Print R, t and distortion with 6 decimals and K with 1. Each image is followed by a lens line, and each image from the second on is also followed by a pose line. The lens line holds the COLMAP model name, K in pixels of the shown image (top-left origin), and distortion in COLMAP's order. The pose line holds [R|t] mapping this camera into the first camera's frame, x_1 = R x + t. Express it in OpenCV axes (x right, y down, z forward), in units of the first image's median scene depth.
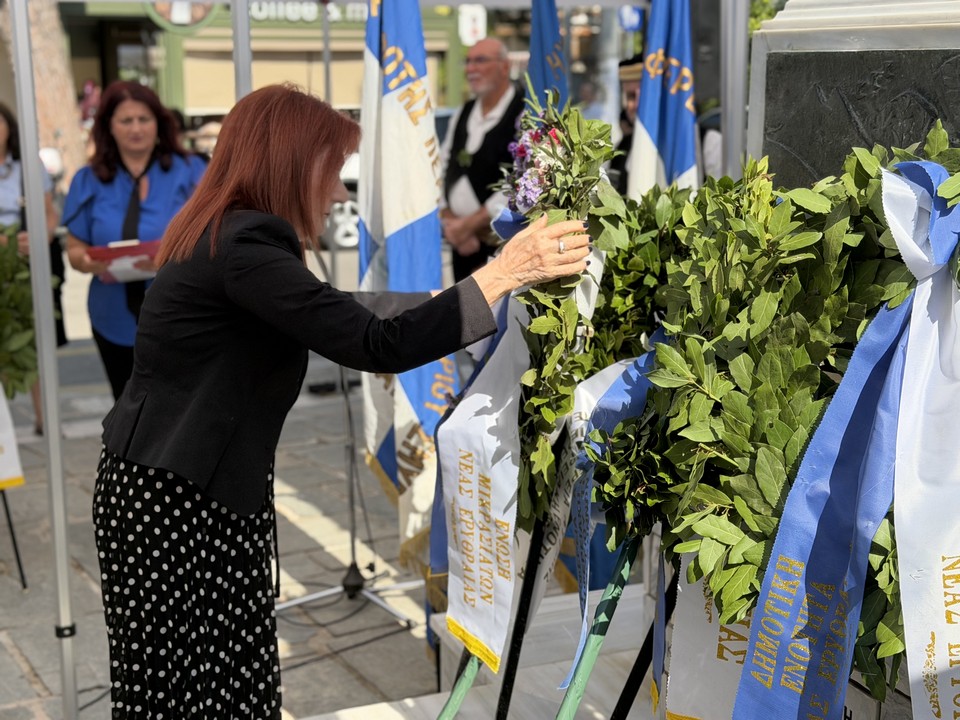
lens RADIAL K [[1435.6, 0, 480.0], [0, 1435.6, 360.0], [0, 0, 1]] dist [0.057318, -0.076388]
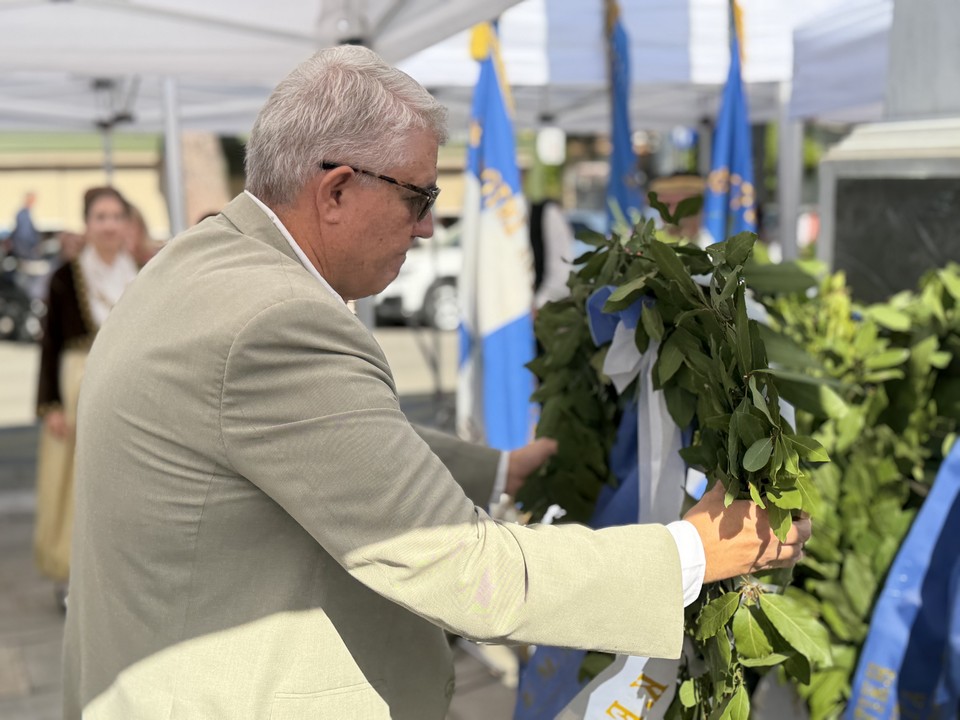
lens RADIAL K [[1173.1, 0, 480.0], [0, 1173.1, 360.0], [0, 0, 1]] dist [0.019540, 0.021236]
pose [[0.997898, -0.001490, -0.064788, -0.015029], [-0.001567, 0.998888, -0.047120, -0.040065], [0.064786, 0.047122, 0.996786, 0.129566]]
